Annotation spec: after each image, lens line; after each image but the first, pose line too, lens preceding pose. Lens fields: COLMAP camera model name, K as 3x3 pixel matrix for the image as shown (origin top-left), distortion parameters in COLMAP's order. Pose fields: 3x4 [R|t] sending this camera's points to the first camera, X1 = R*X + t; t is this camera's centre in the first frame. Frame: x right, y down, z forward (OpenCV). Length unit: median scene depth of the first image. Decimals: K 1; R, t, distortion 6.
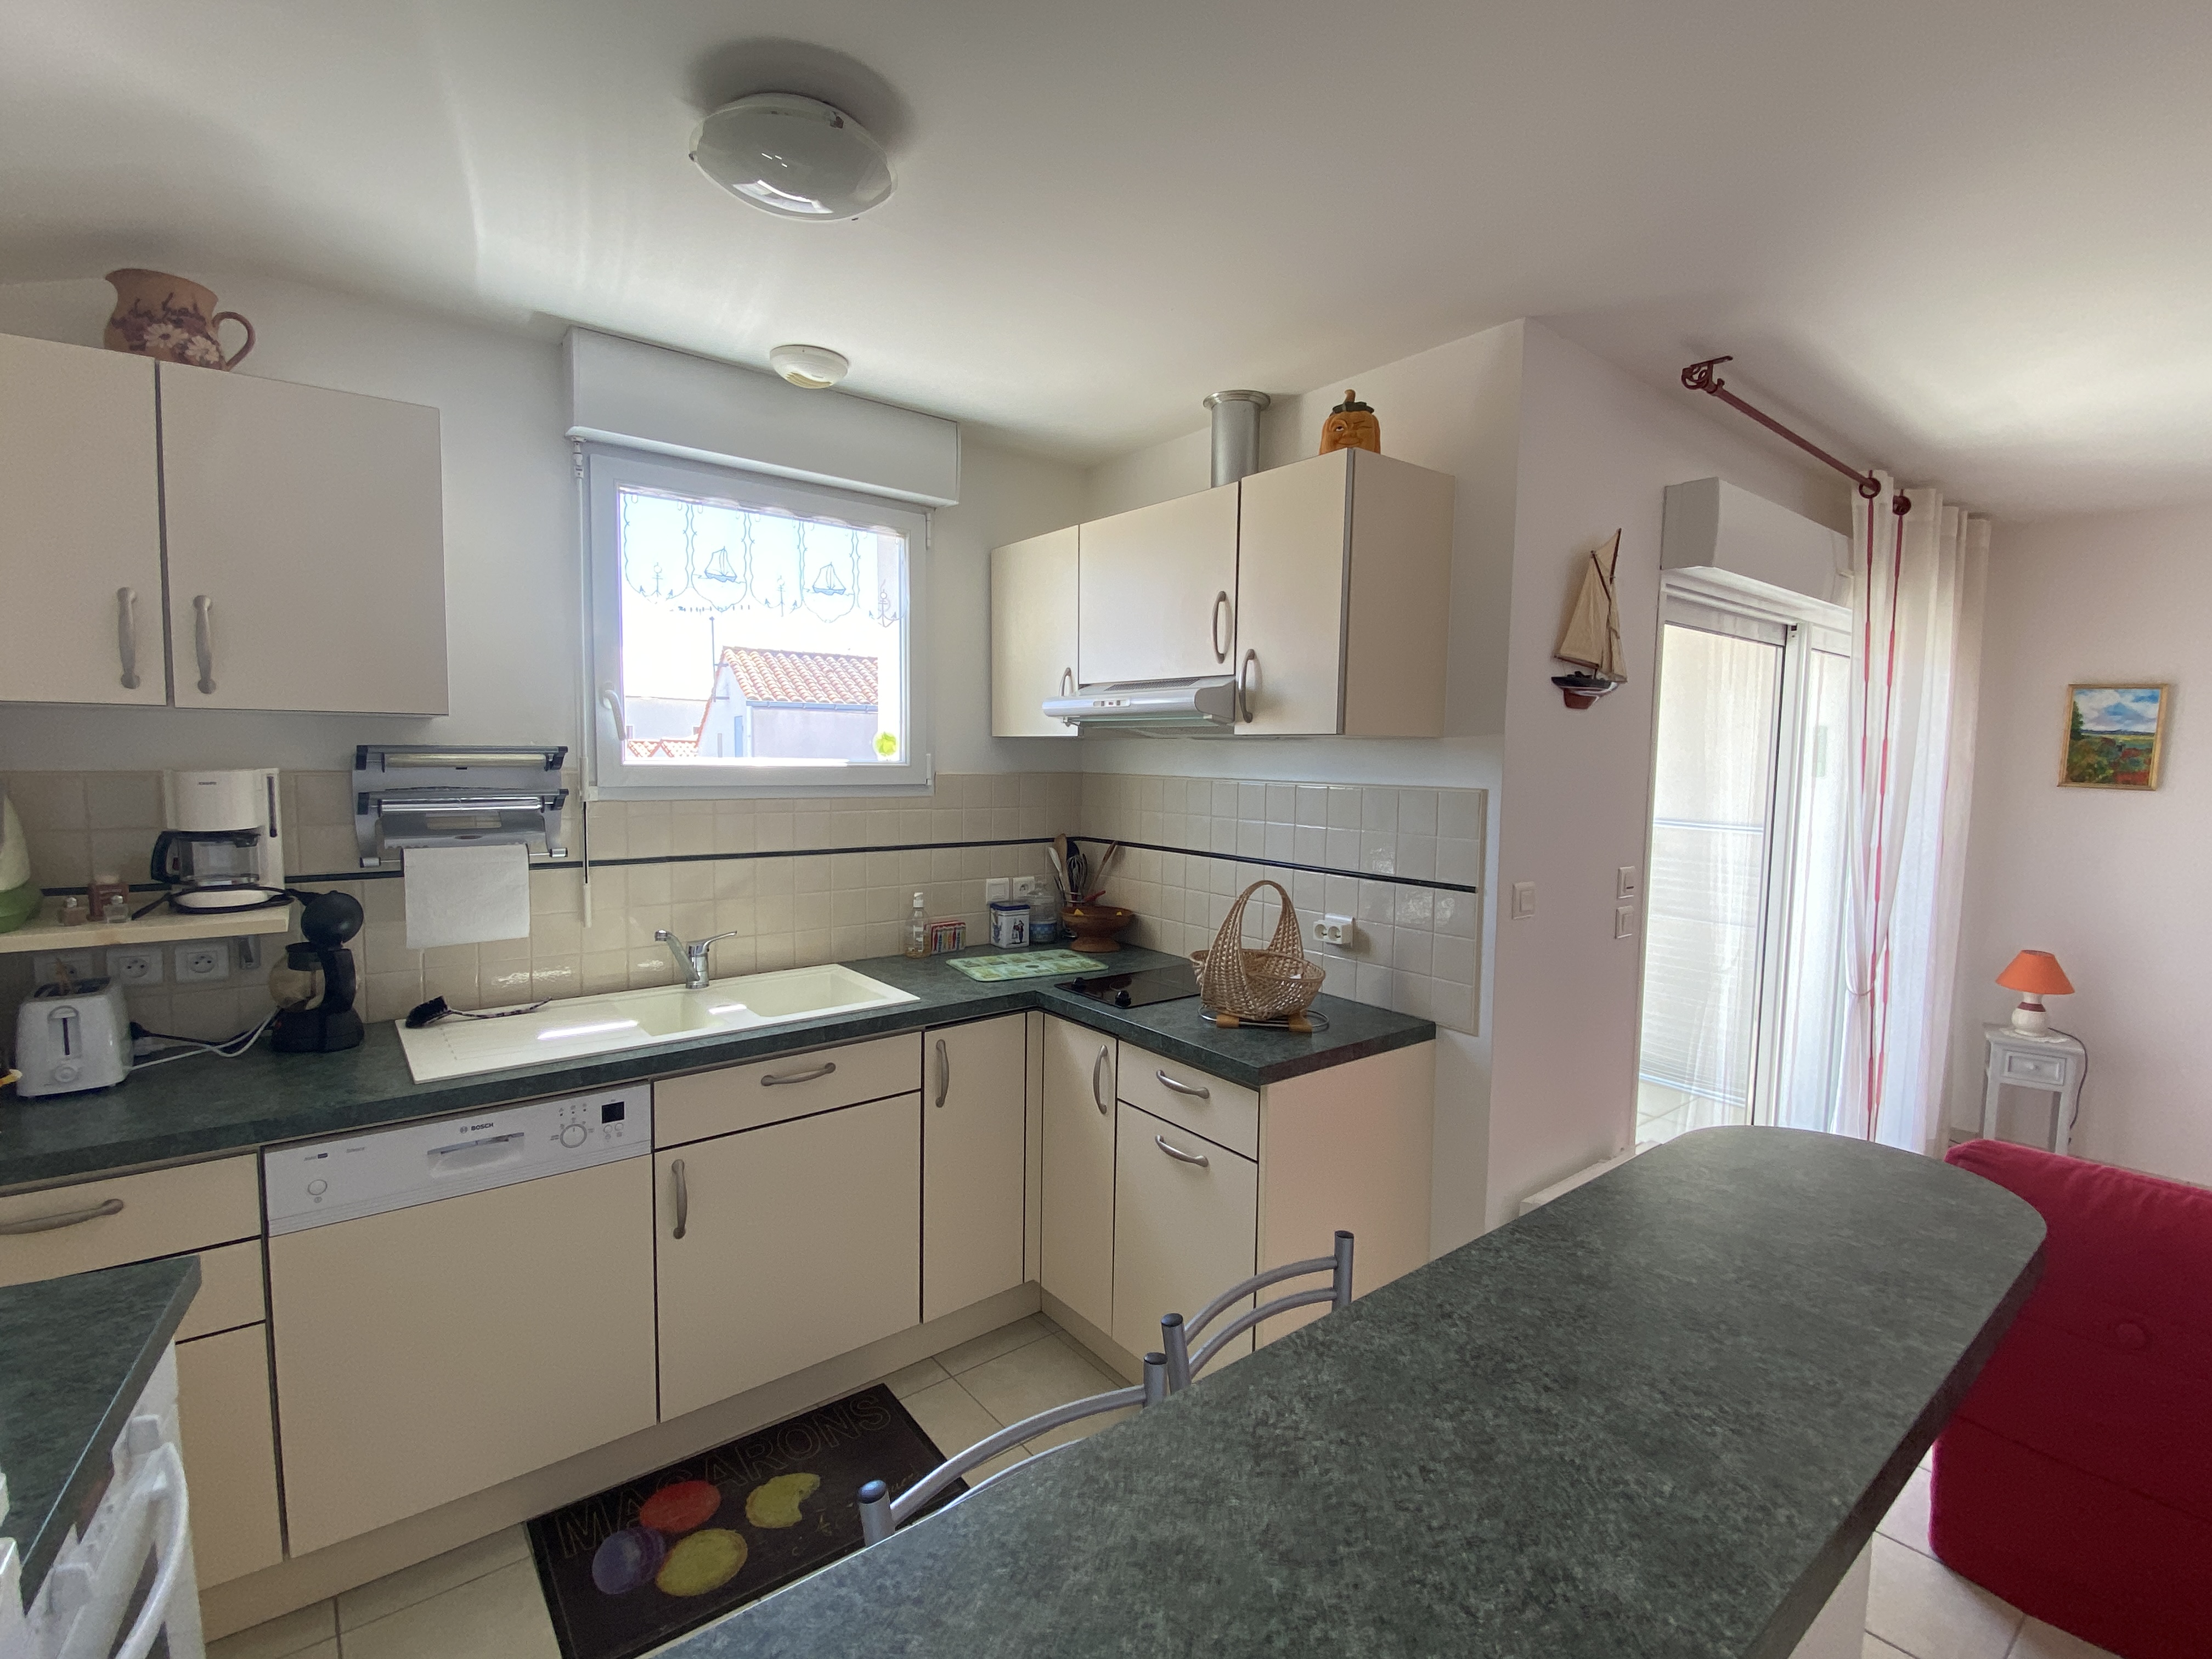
lens RADIAL K [[1002.8, 0, 1104.3], [0, 1002.8, 824.6], [0, 0, 1]] dist [0.047599, -0.044599]
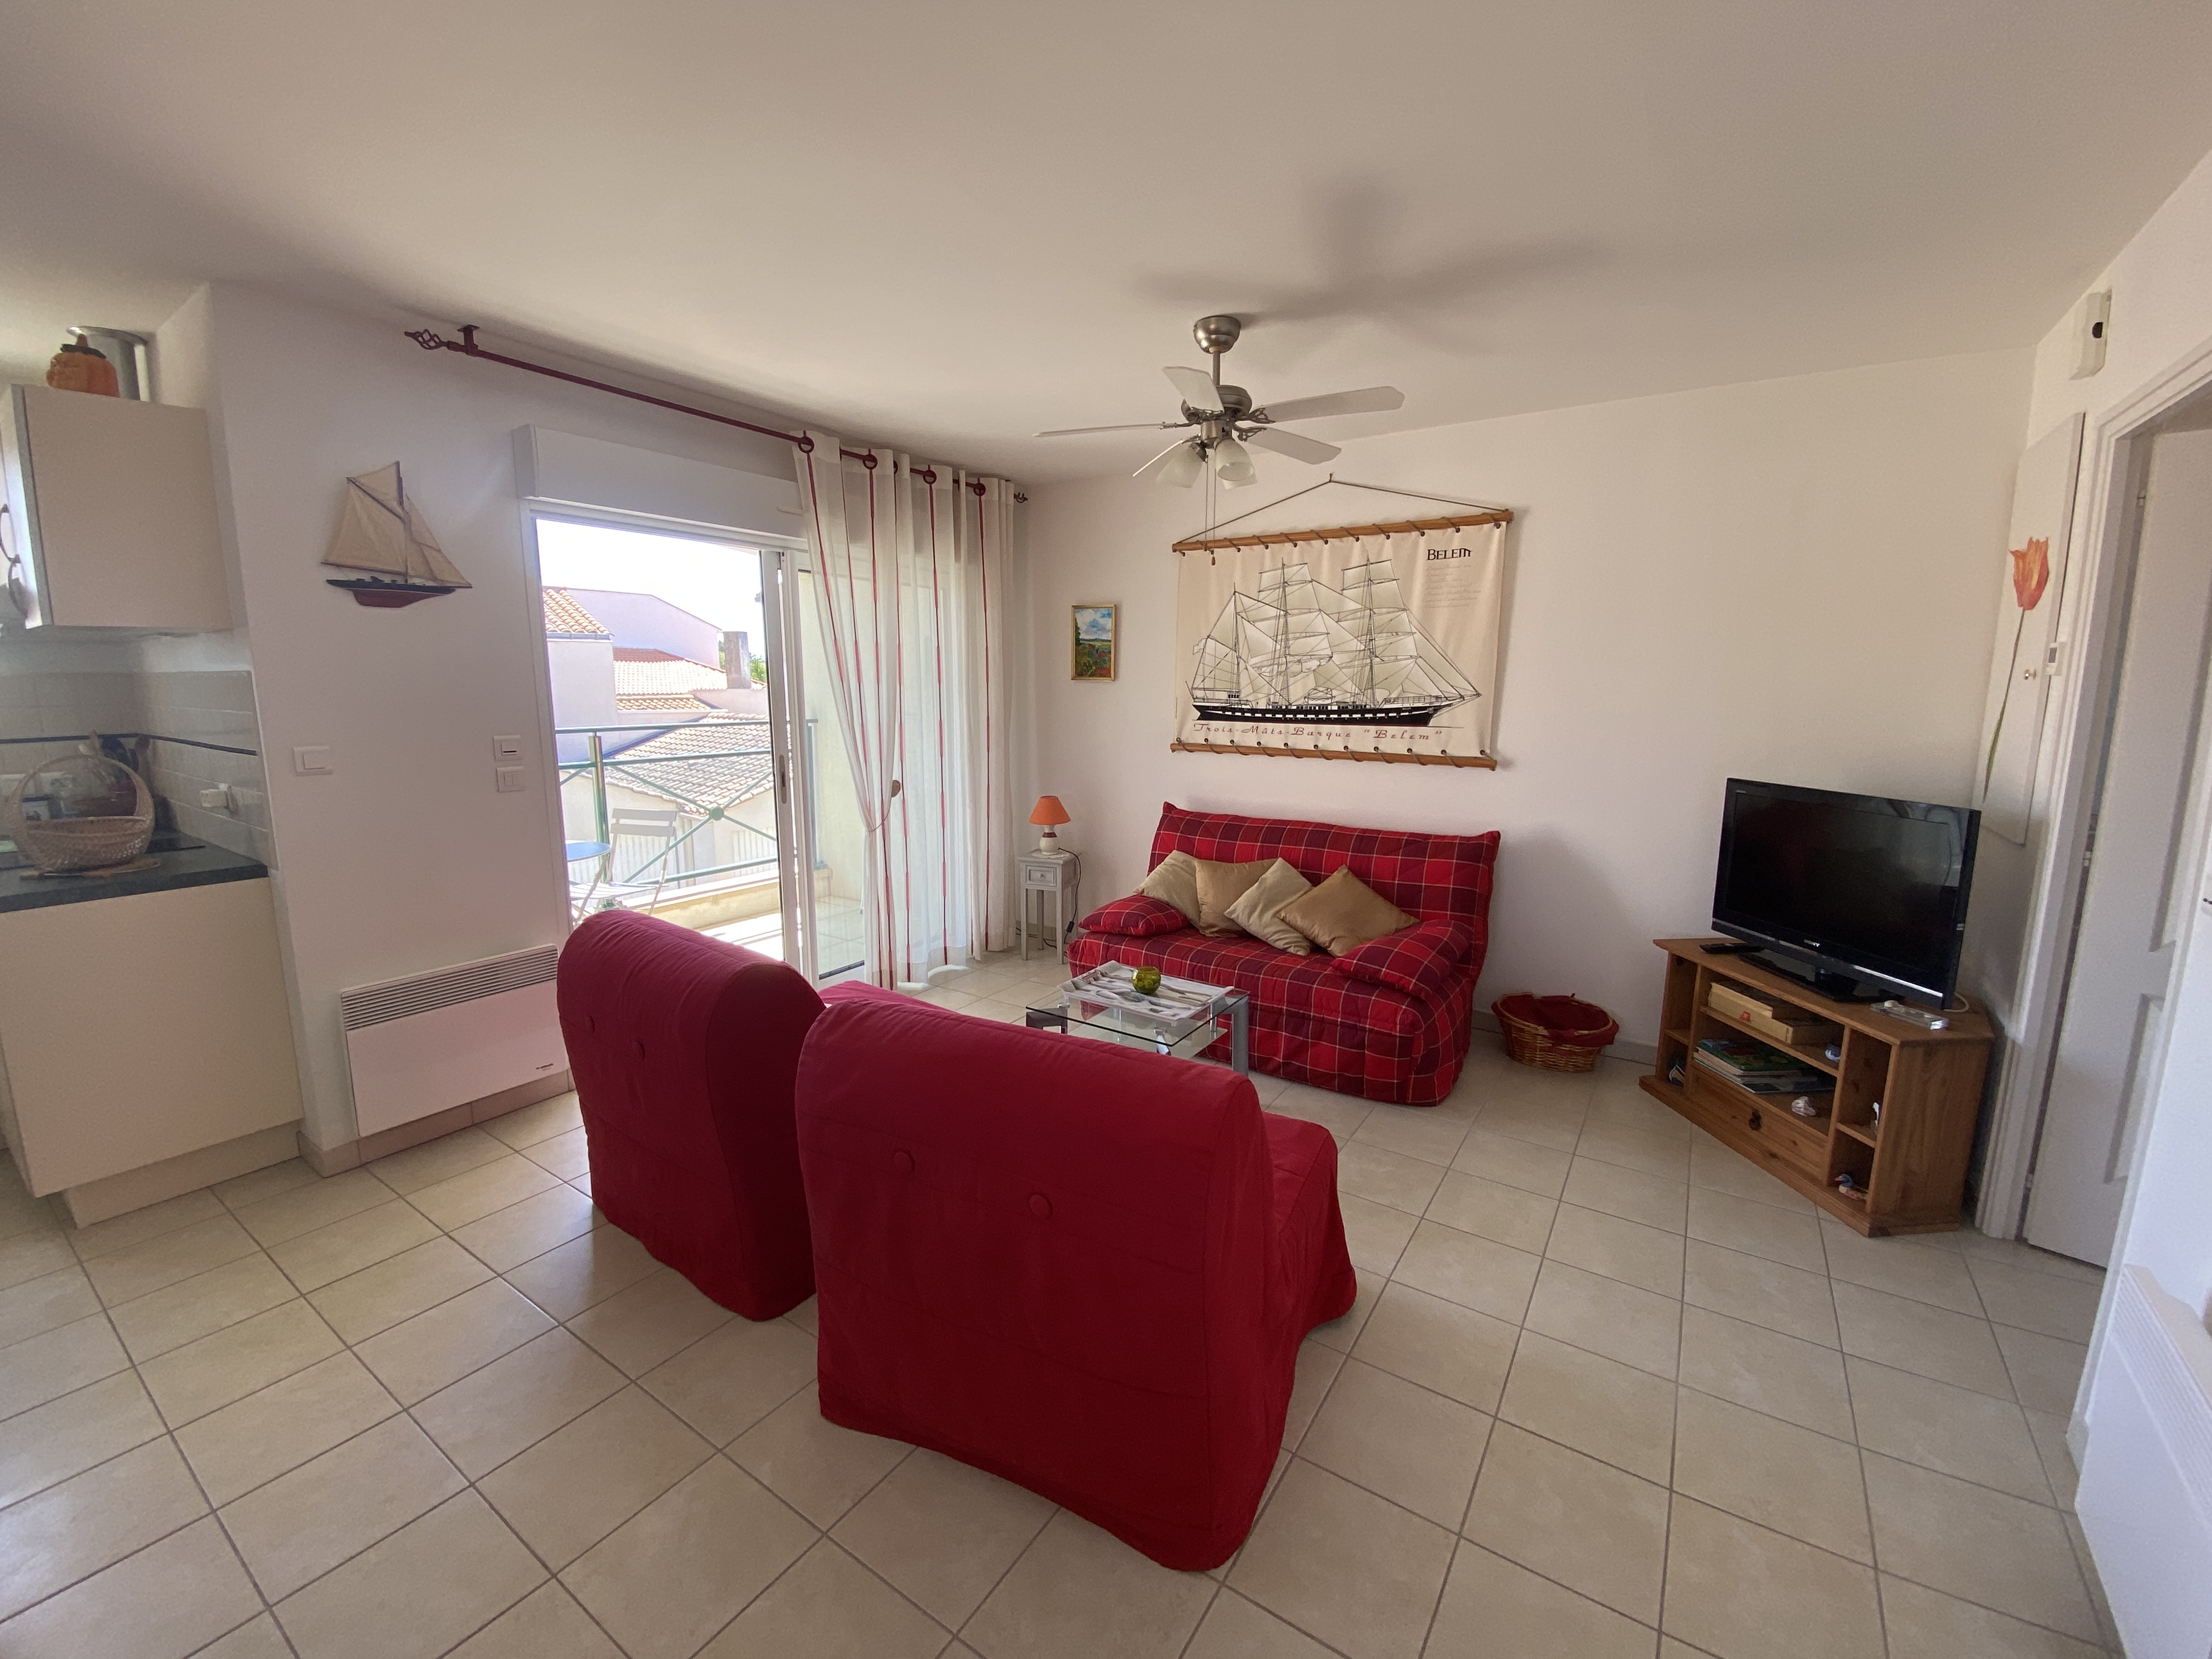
lens RADIAL K [[907.9, 0, 1107.6], [0, 907.9, 824.7], [0, 0, 1]] dist [0.083223, -0.049709]
pose [[0.954095, -0.061438, 0.293135, 0.965857], [0.036106, 0.995190, 0.091065, 0.080315], [-0.297320, -0.076301, 0.951724, -0.395106]]
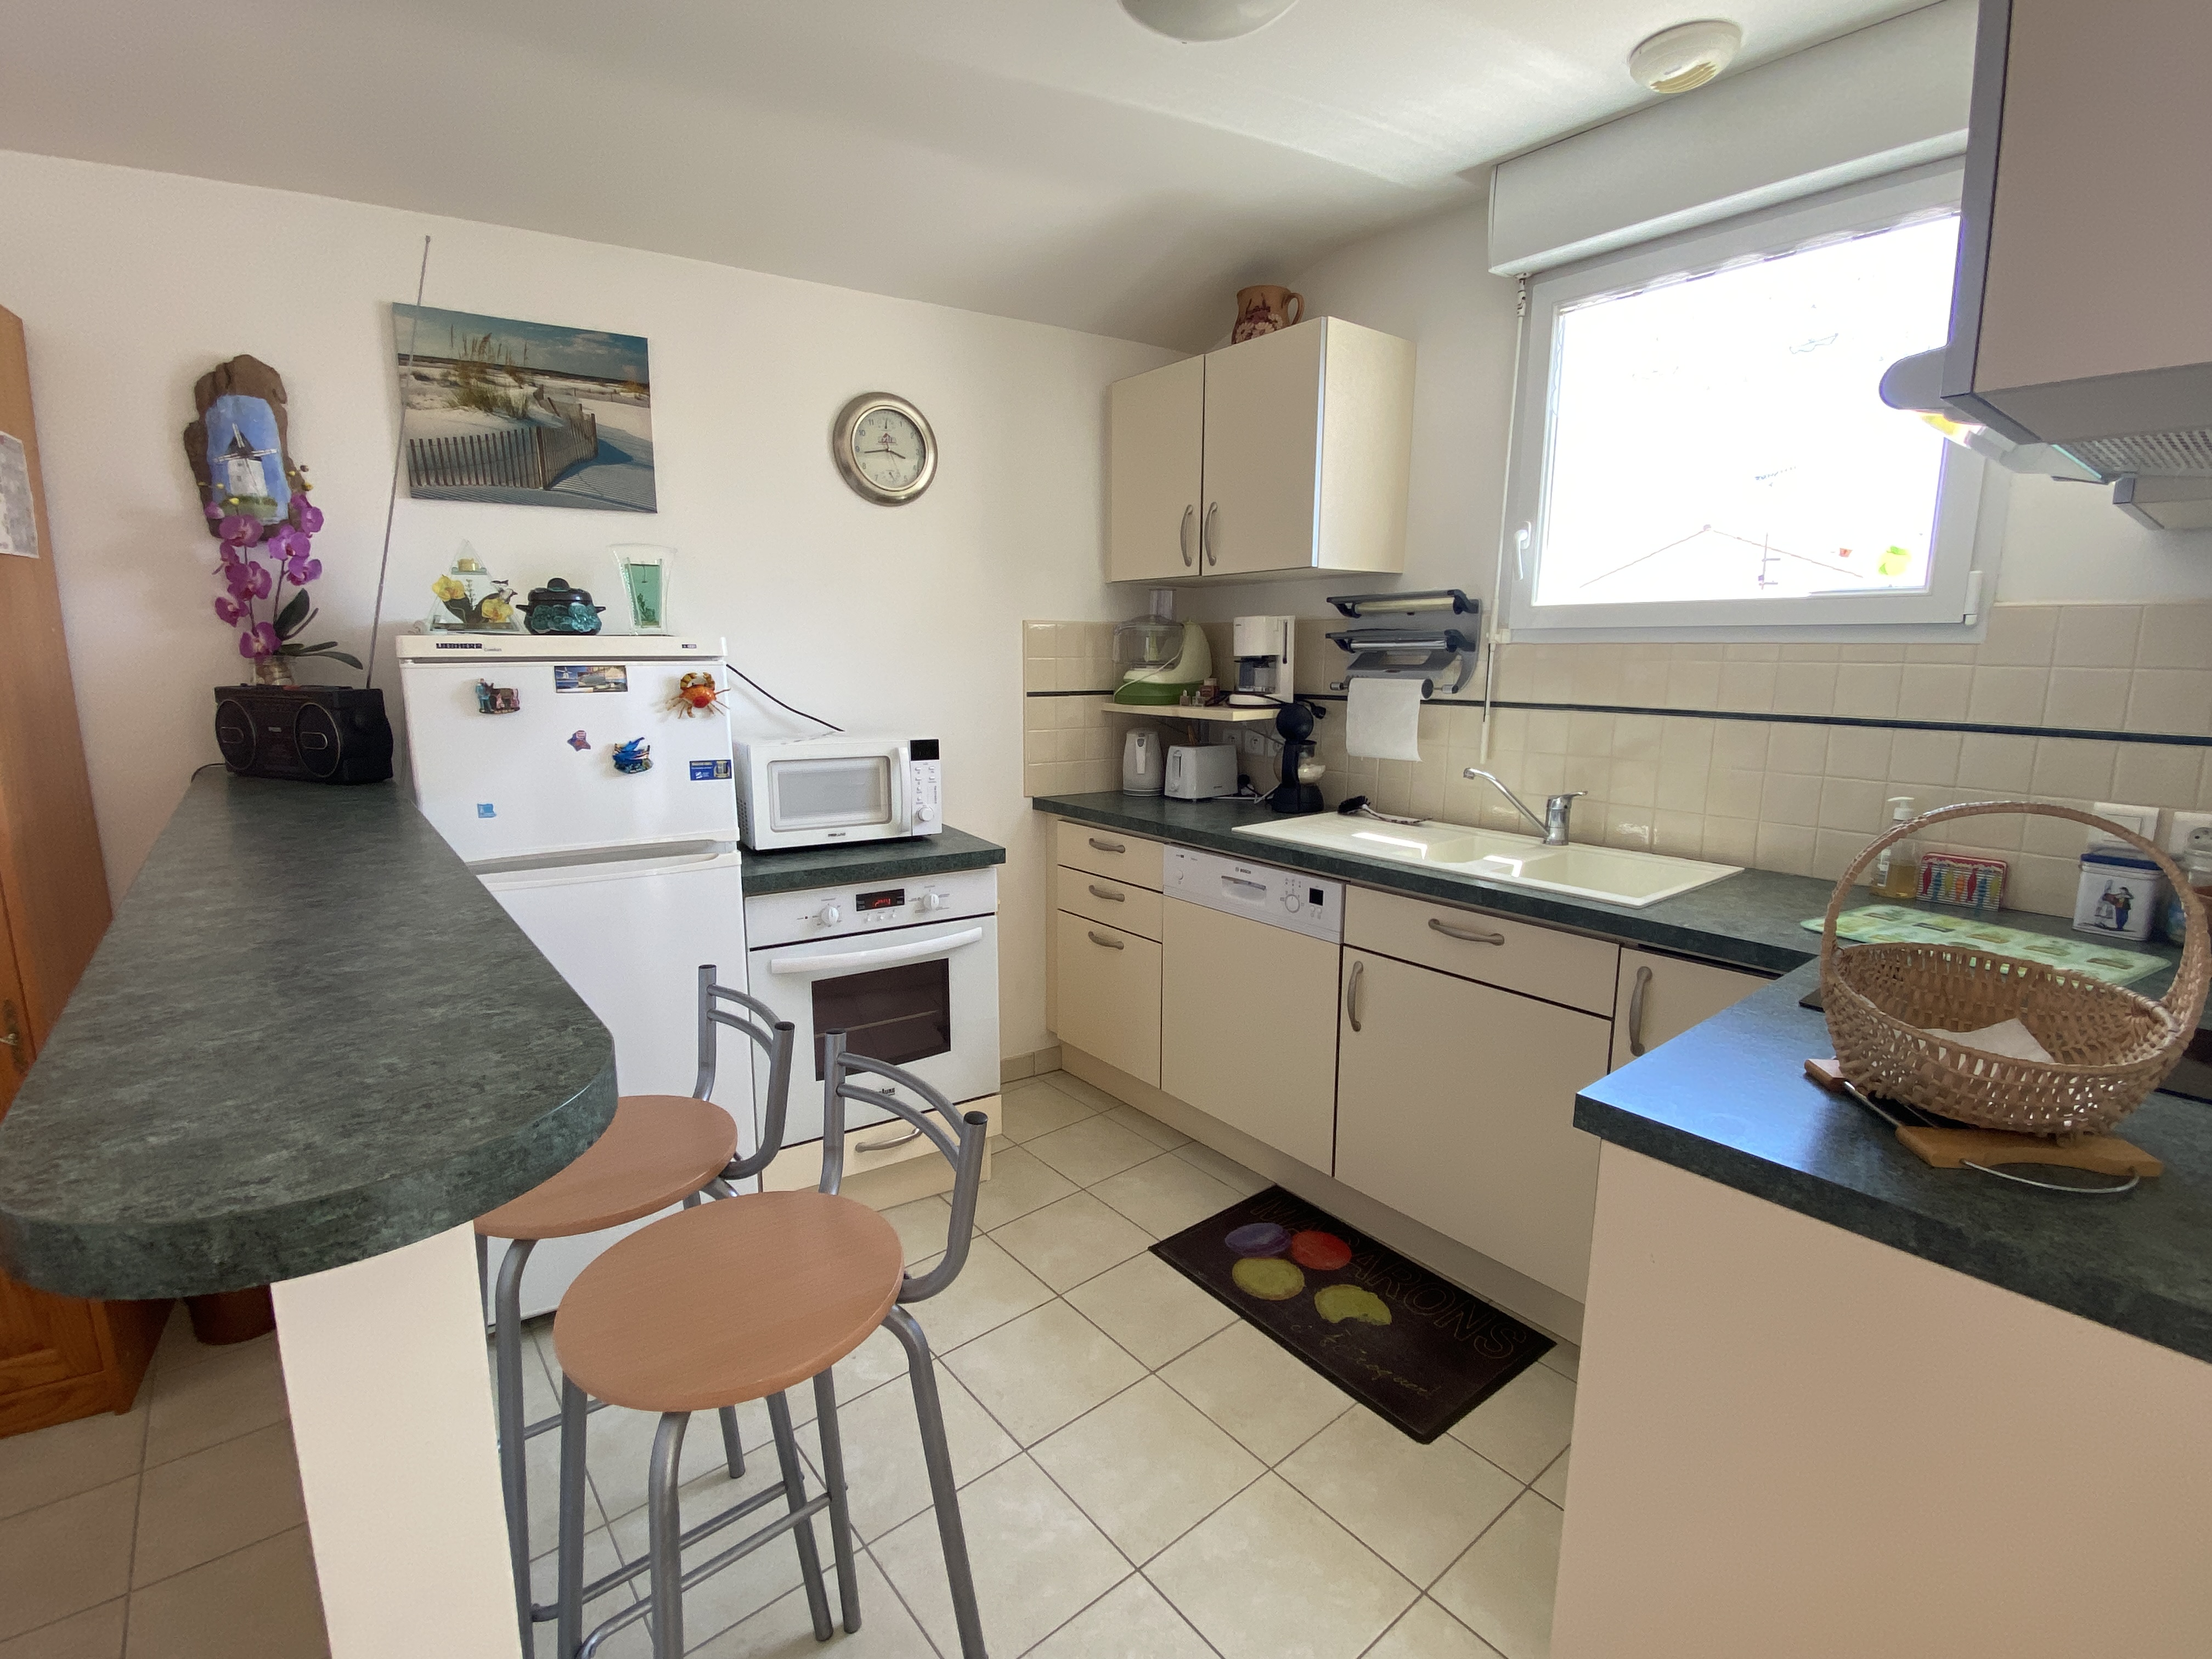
lens RADIAL K [[1002.8, 0, 1104.3], [0, 1002.8, 824.6], [0, 0, 1]] dist [0.047599, -0.044599]
pose [[0.003640, 0.157046, -0.987585, 0.563747], [-0.077029, 0.984701, 0.156303, 0.030231], [0.997022, 0.075503, 0.015682, 0.616731]]
